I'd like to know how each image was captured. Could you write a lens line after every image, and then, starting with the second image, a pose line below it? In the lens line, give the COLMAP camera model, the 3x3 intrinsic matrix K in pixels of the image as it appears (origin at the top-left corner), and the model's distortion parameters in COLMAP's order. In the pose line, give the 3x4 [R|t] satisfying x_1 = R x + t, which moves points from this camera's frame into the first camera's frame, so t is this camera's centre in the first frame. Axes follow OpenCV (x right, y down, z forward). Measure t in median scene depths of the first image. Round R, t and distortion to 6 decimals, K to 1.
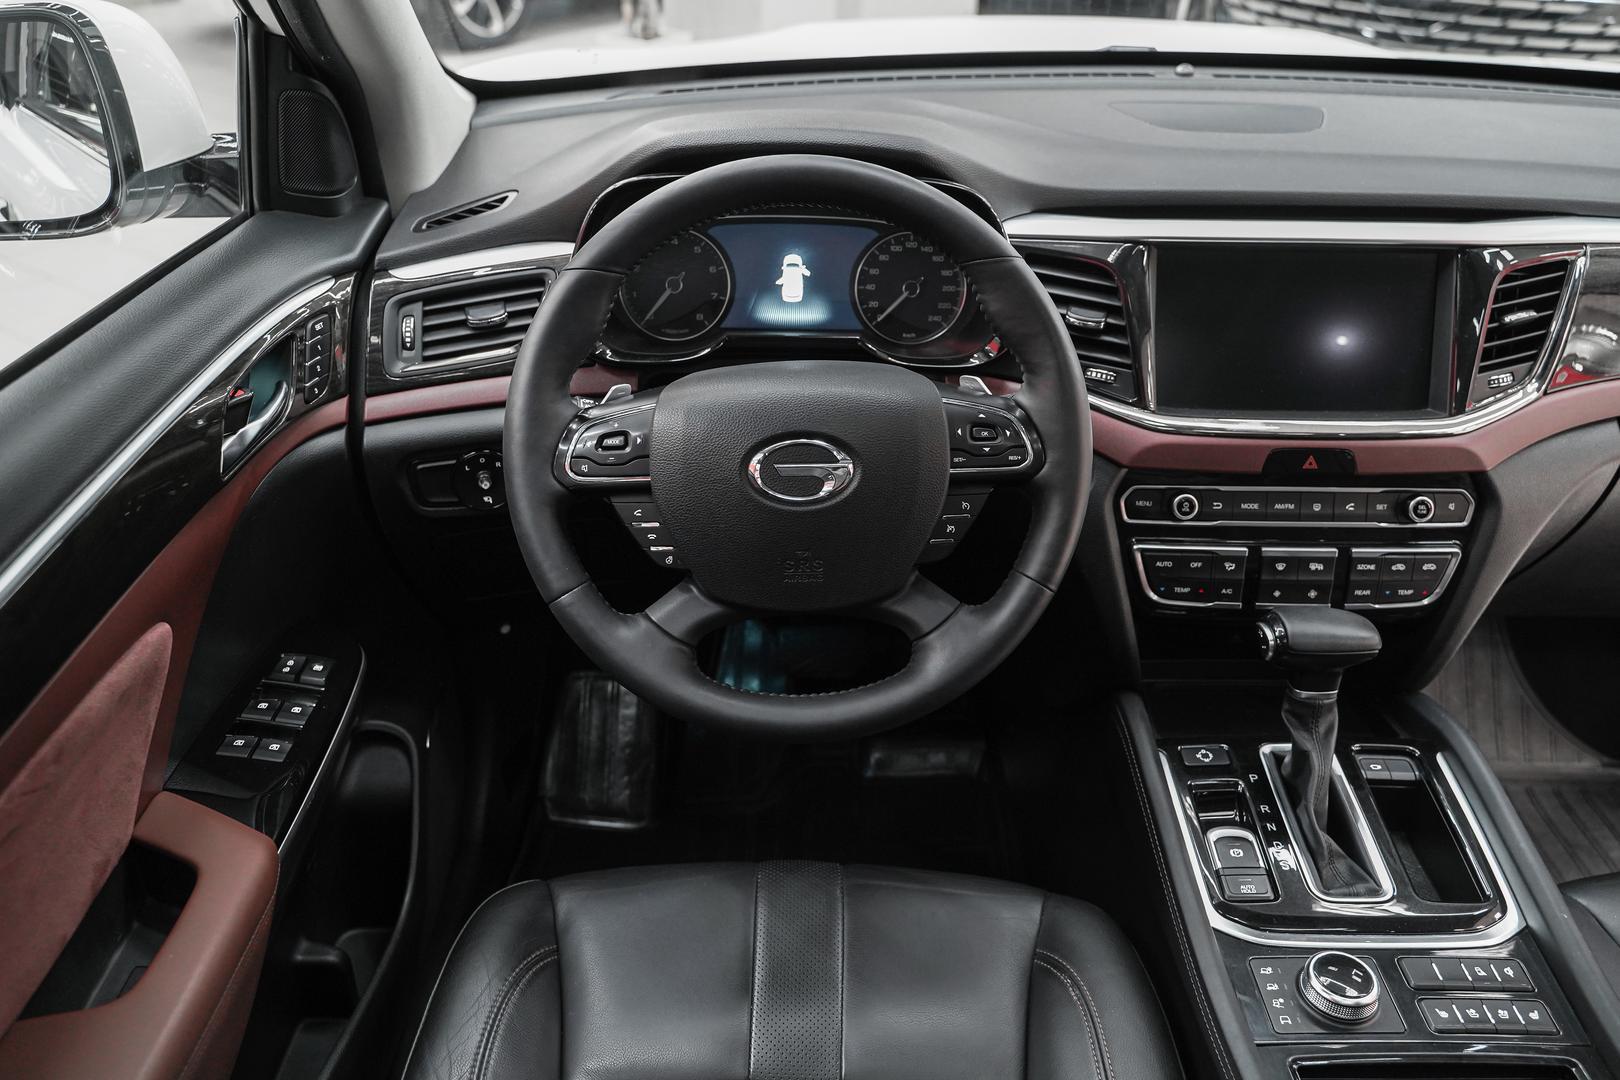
lens RADIAL K [[1315.0, 0, 810.0], [0, 1315.0, 540.0], [0, 0, 1]] dist [-0.003846, -0.005172]
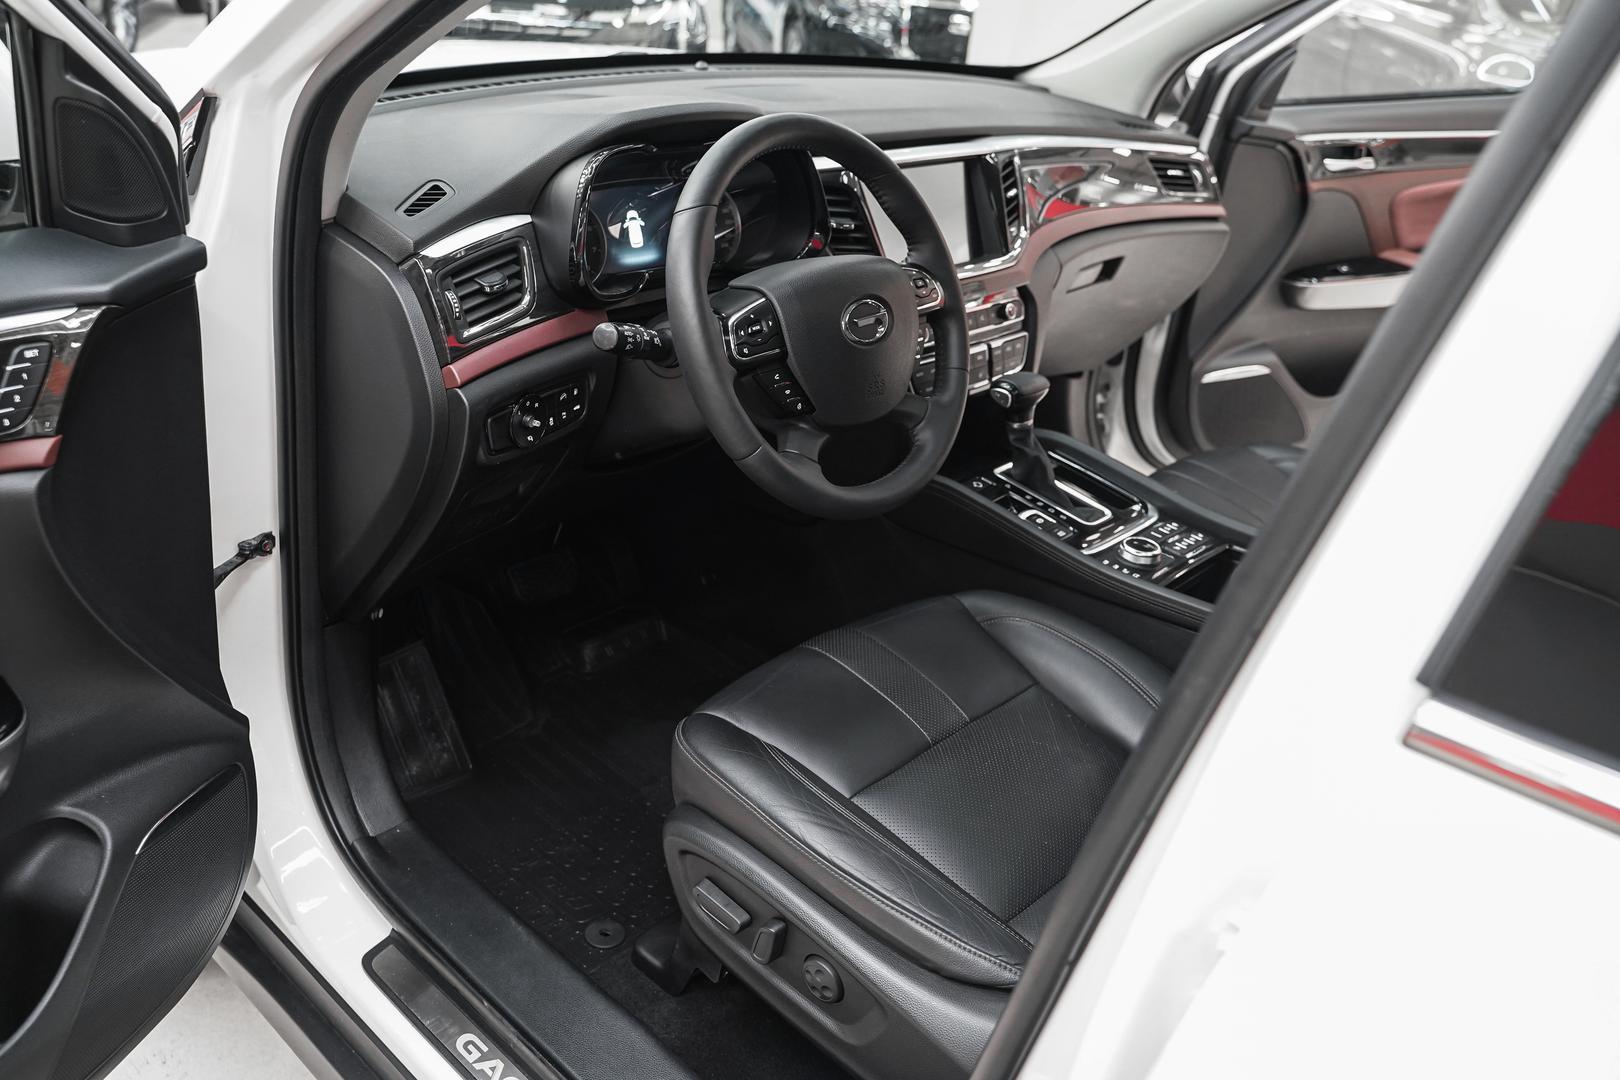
lens RADIAL K [[1297.9, 0, 810.0], [0, 1297.9, 540.0], [0, 0, 1]] dist [-0.006156, -0.002677]
pose [[0.677531, -0.281277, 0.679584, -0.900084], [0.297095, 0.949911, 0.096966, 0.016564], [-0.672819, 0.136203, 0.727161, 0.015031]]
